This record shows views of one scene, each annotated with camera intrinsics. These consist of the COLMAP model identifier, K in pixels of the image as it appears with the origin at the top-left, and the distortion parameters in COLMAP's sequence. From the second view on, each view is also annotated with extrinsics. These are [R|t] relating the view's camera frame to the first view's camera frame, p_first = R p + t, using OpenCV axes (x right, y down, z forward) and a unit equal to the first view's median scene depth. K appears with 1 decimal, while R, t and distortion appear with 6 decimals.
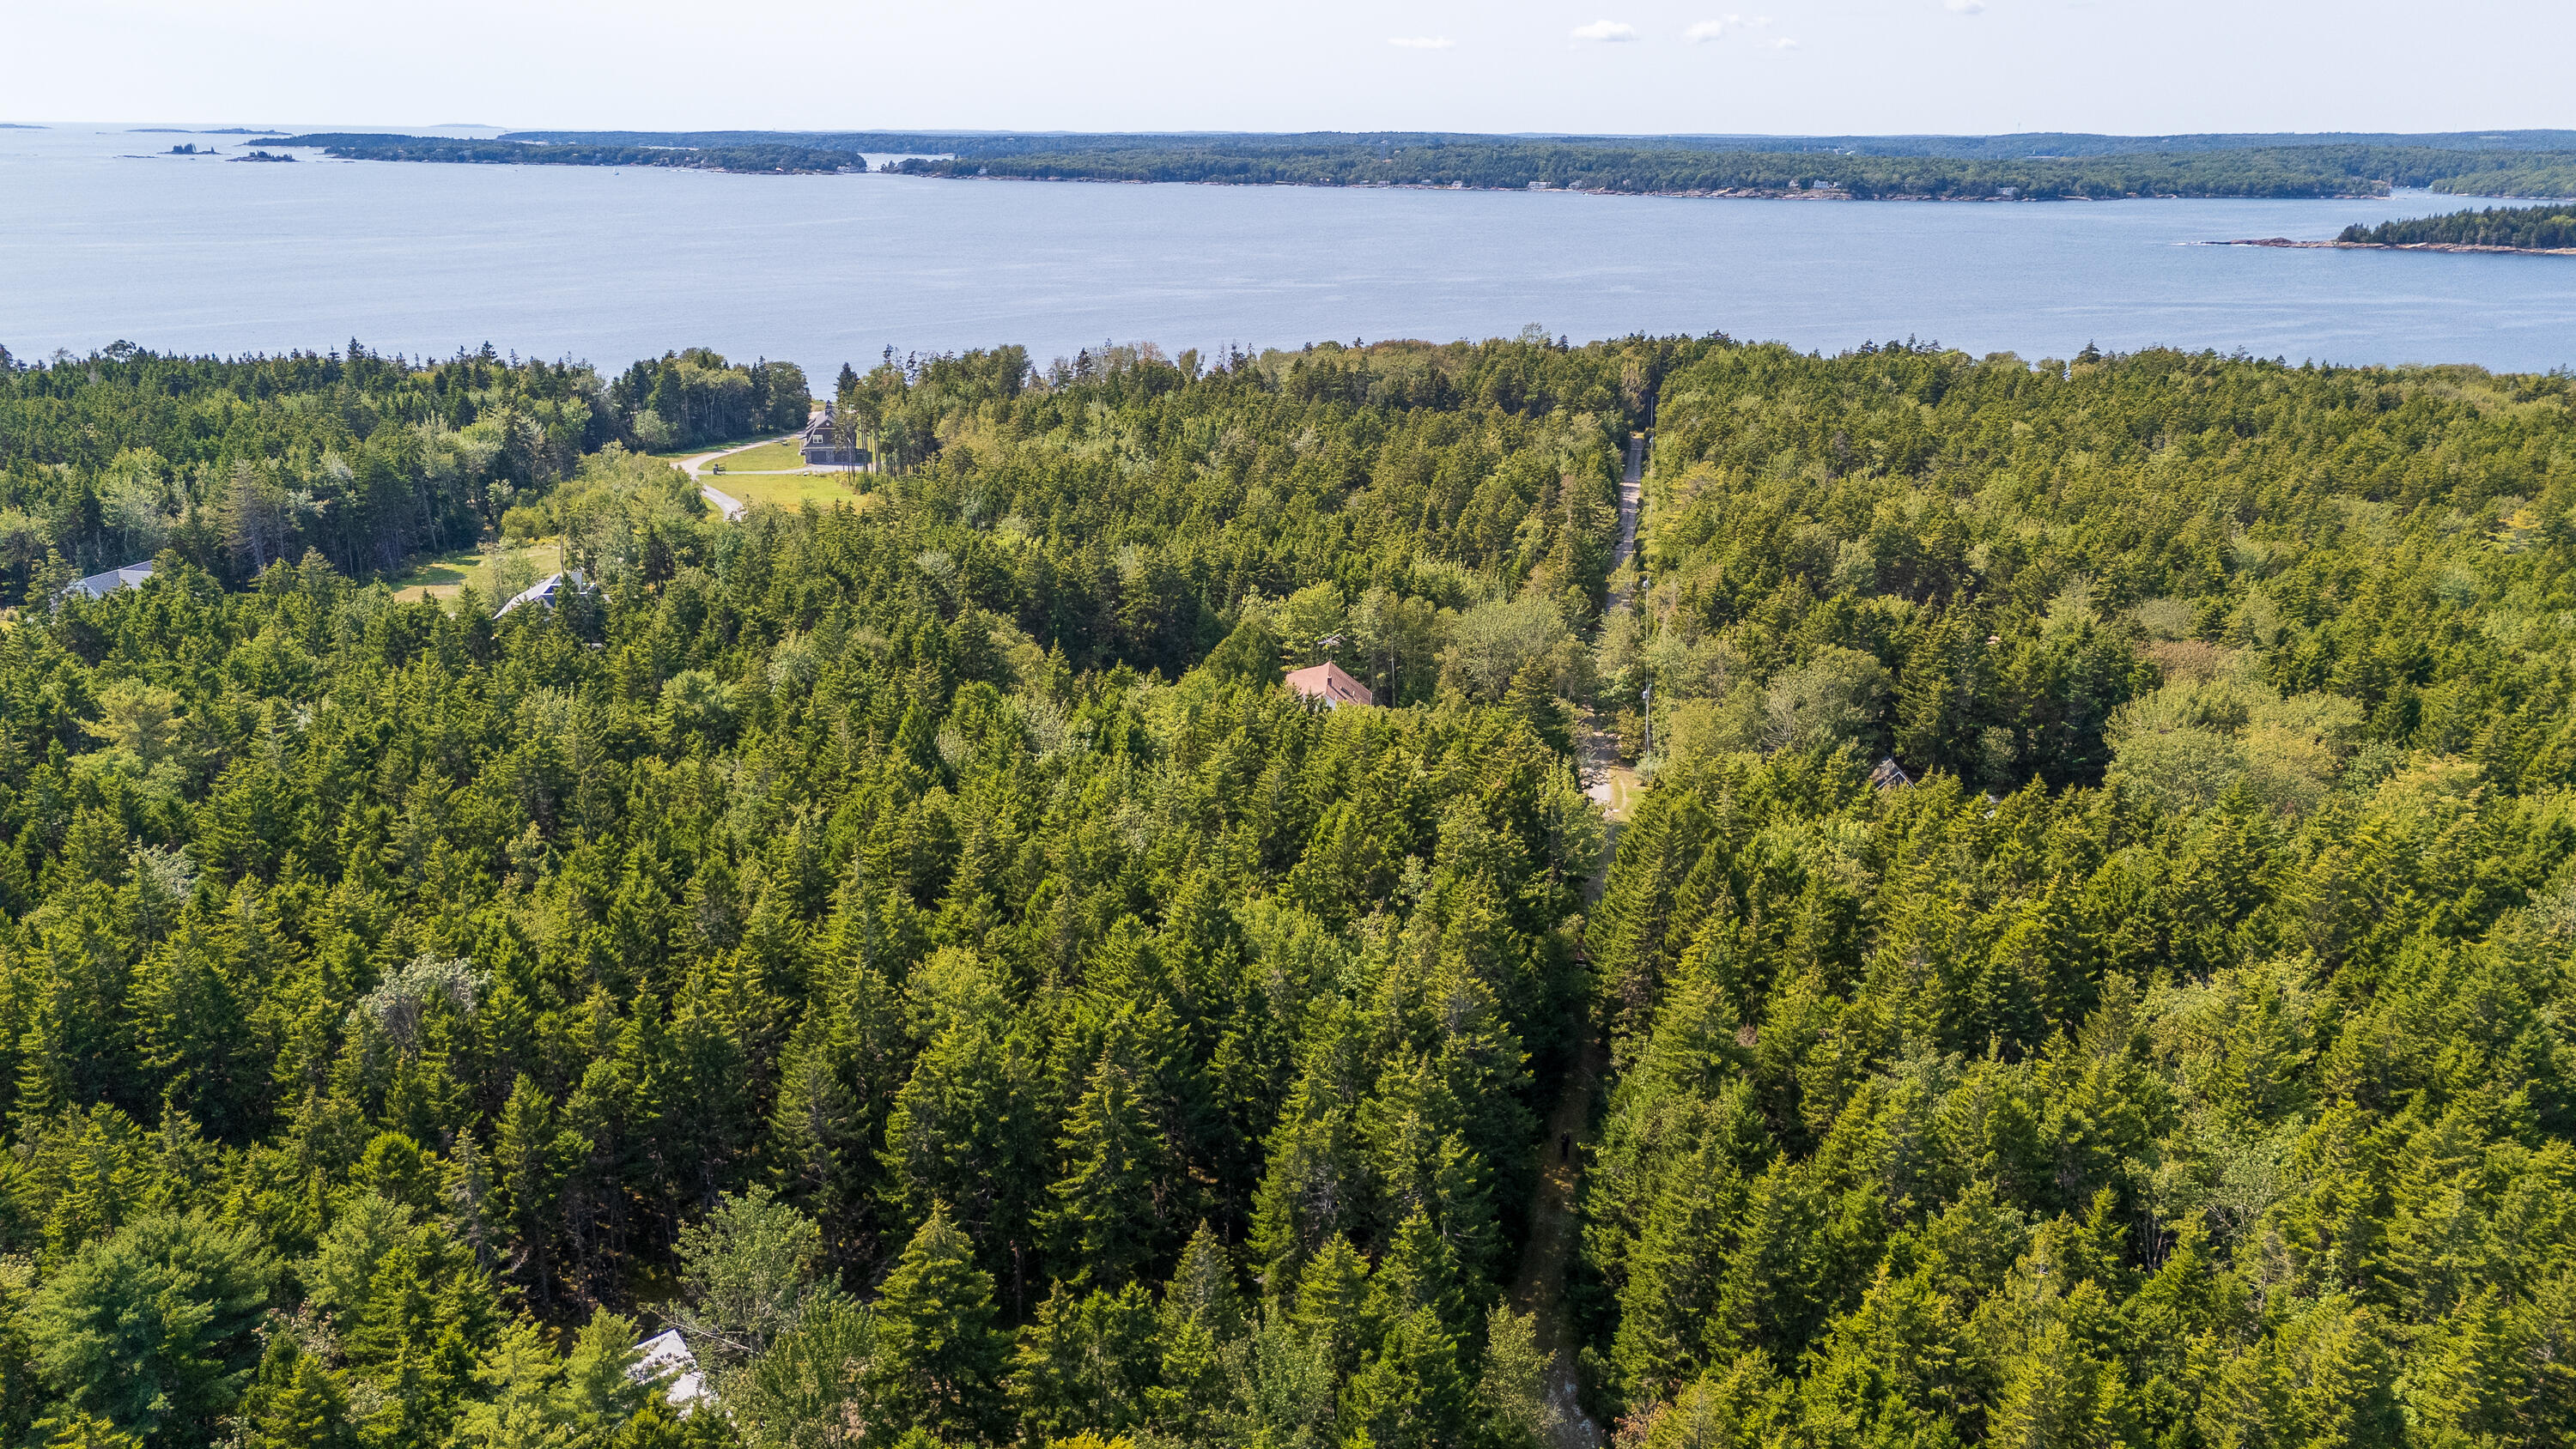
lens RADIAL K [[1911.5, 0, 1295.9], [0, 1911.5, 724.1], [0, 0, 1]] dist [0.069087, -0.068602]
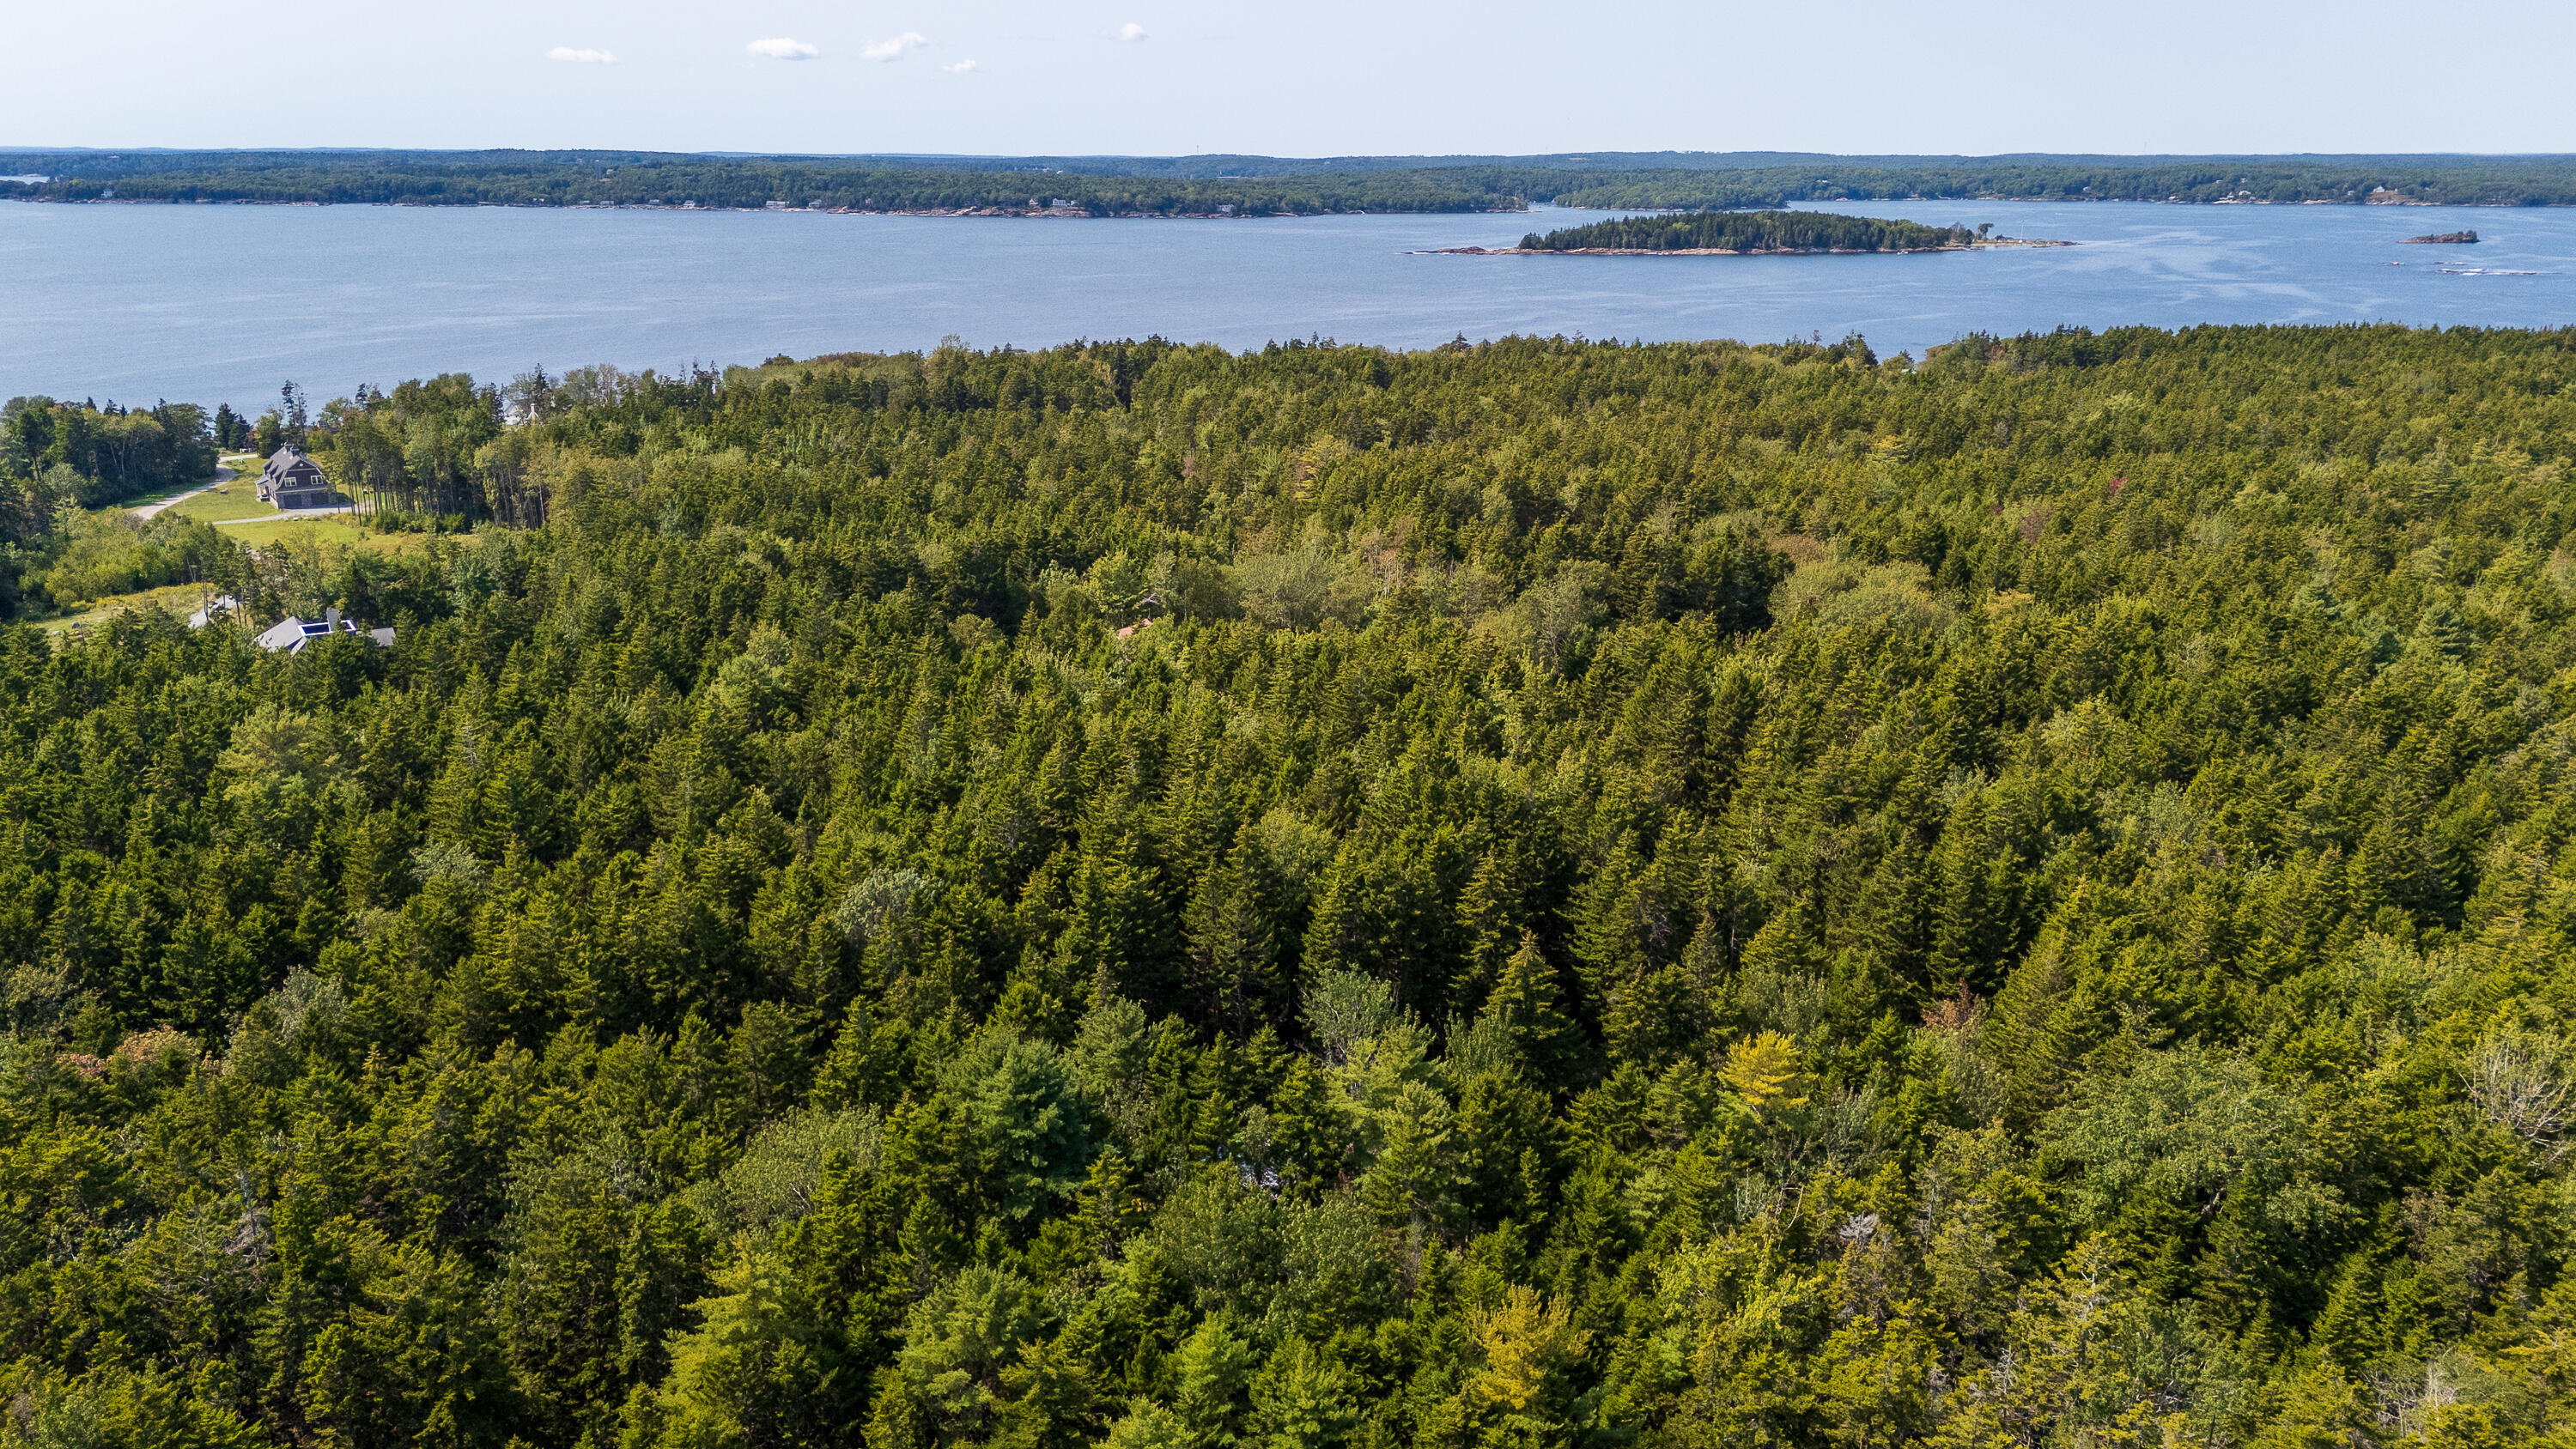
lens RADIAL K [[1911.5, 0, 1293.5], [0, 1911.5, 720.2], [0, 0, 1]] dist [0.069087, -0.068602]
pose [[0.919268, -0.114894, 0.376491, -0.239790], [0.119069, 0.992810, 0.012248, 0.017090], [-0.375191, 0.033570, 0.926339, -0.061078]]
